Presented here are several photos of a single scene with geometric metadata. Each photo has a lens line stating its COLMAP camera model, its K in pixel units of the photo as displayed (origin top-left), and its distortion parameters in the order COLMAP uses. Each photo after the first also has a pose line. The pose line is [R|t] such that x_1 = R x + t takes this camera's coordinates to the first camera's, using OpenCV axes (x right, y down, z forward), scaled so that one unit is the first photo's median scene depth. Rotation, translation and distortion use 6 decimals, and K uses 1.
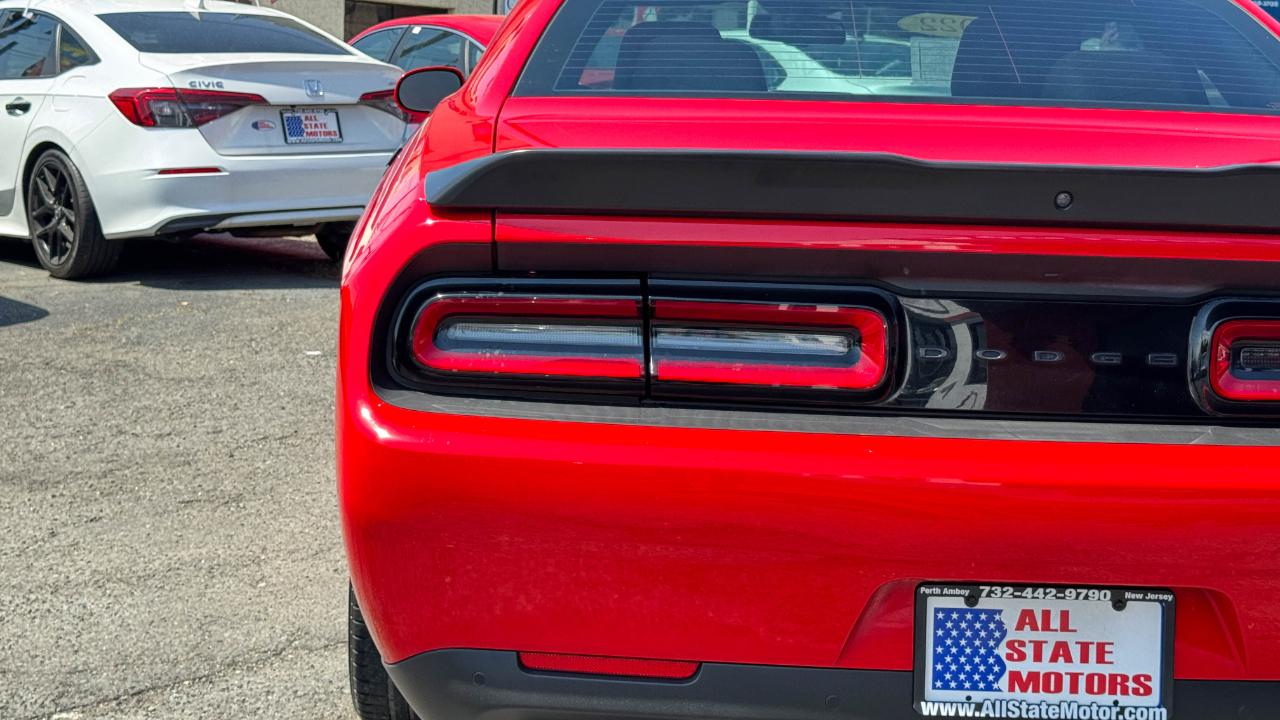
lens RADIAL K [[1830.8, 0, 639.0], [0, 1830.8, 350.1], [0, 0, 1]] dist [0.121208, 0.000000]
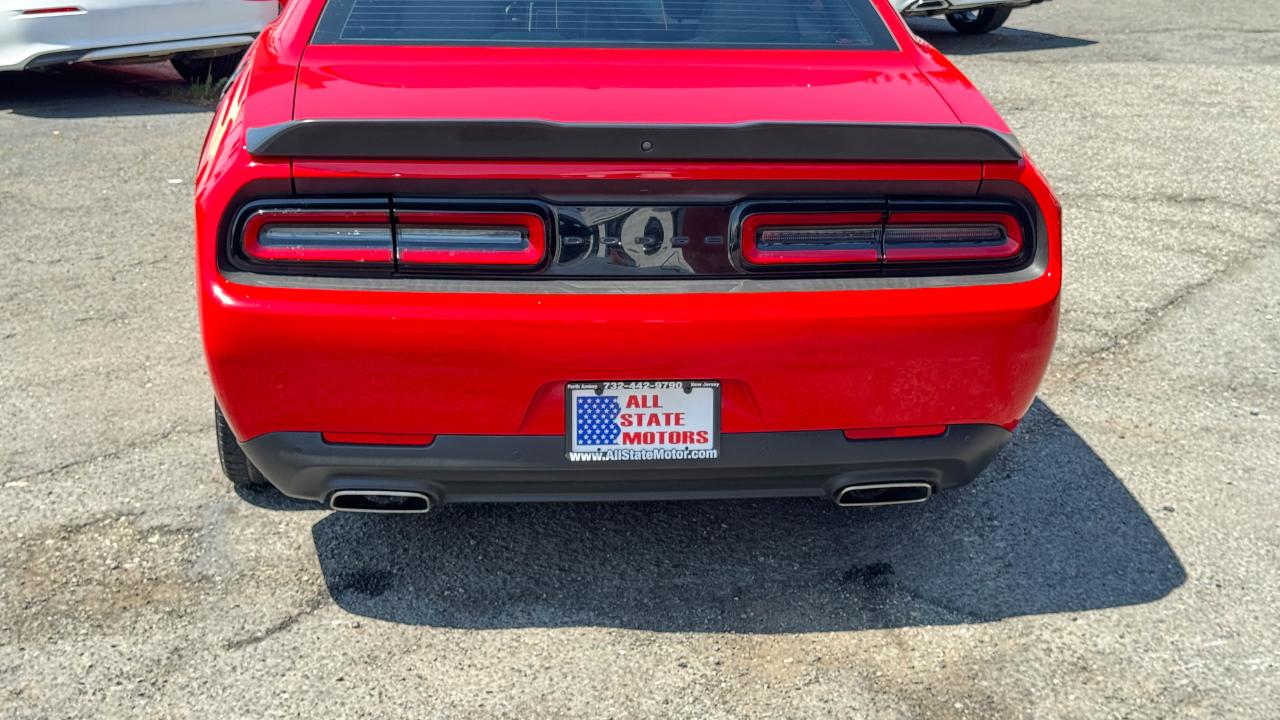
lens RADIAL K [[1830.8, 0, 640.6], [0, 1830.8, 369.8], [0, 0, 1]] dist [0.121208, 0.000000]
pose [[0.997173, -0.033126, 0.067443, 0.070975], [0.023523, 0.990082, 0.138507, -0.071371], [-0.071362, -0.136529, 0.988062, -0.404024]]
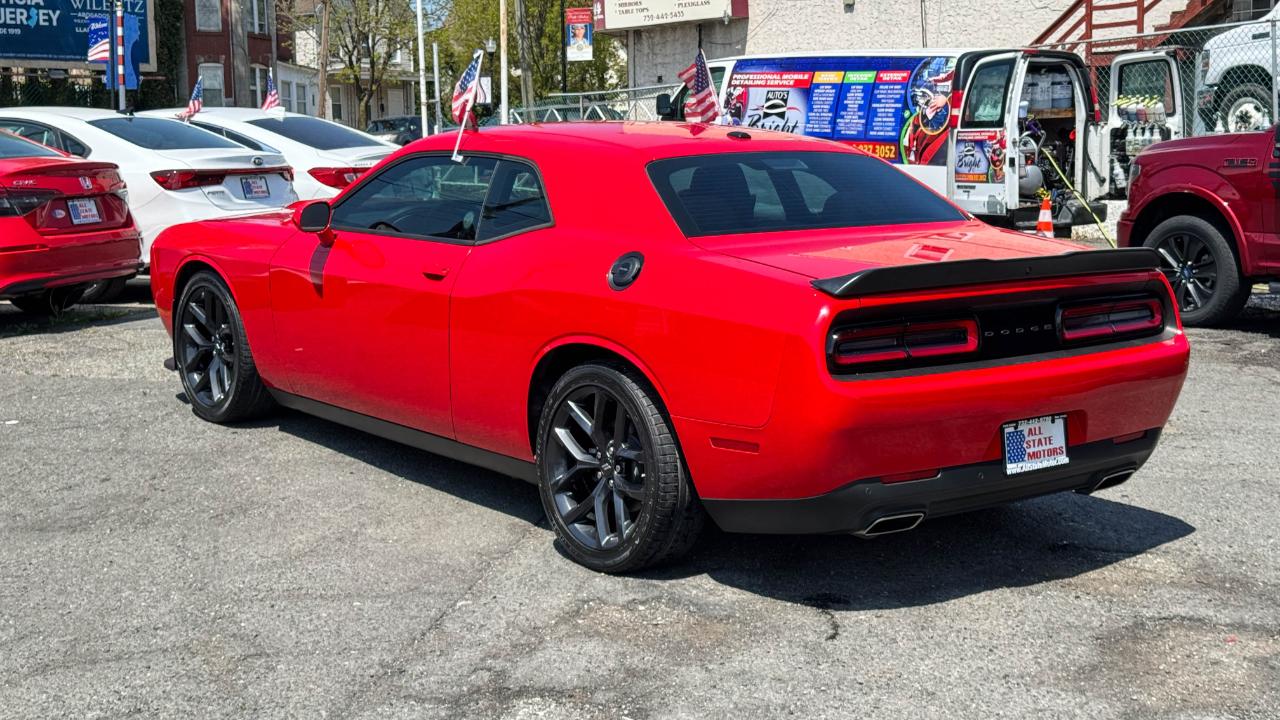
lens RADIAL K [[1829.5, 0, 638.6], [0, 1829.5, 353.6], [0, 0, 1]] dist [0.078489, 0.000000]
pose [[0.796050, -0.113951, 0.594407, -1.148126], [0.116024, 0.992633, 0.034909, -0.076627], [-0.594006, 0.041177, 0.803406, -0.490775]]
